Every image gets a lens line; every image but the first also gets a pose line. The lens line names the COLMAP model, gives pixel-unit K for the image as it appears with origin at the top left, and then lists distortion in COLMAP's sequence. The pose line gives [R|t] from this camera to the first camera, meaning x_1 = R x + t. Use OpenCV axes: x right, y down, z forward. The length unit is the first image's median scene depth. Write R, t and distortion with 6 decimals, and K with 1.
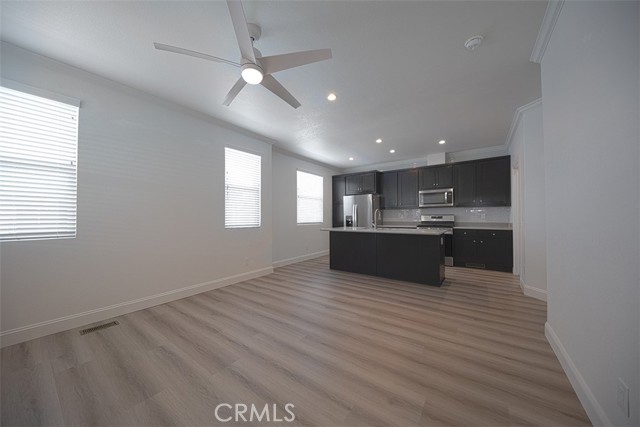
lens RADIAL K [[219.5, 0, 320.0], [0, 219.5, 213.5], [0, 0, 1]] dist [-0.000099, -0.000029]
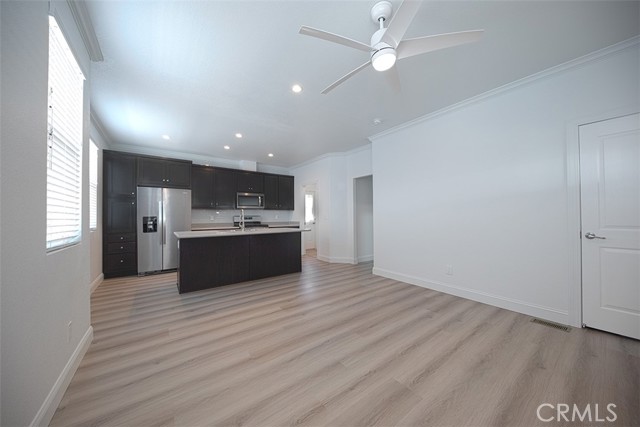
lens RADIAL K [[219.5, 0, 320.0], [0, 219.5, 213.5], [0, 0, 1]] dist [-0.000099, -0.000029]
pose [[0.290207, 0.015829, 0.956833, -0.669783], [-0.008599, 0.999866, -0.013933, 0.009675], [-0.956925, -0.004184, 0.290304, 0.526756]]
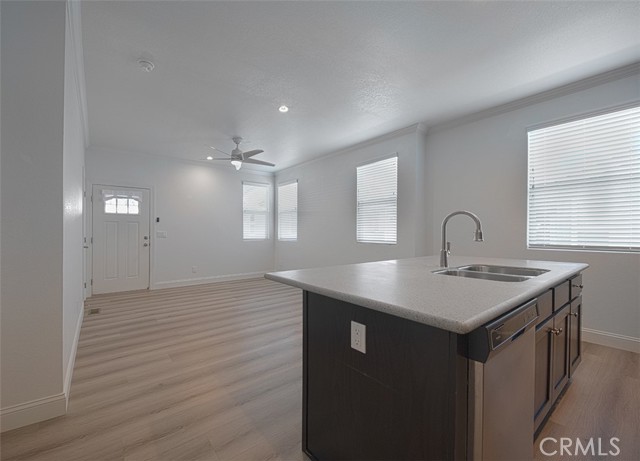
lens RADIAL K [[281.3, 0, 320.0], [0, 281.3, 230.5], [0, 0, 1]] dist [-0.000707, -0.000087]
pose [[-0.254627, 0.009546, -0.966992, 1.035027], [0.025368, 0.999673, 0.003189, 0.002984], [0.966706, -0.023719, -0.254786, 1.240766]]
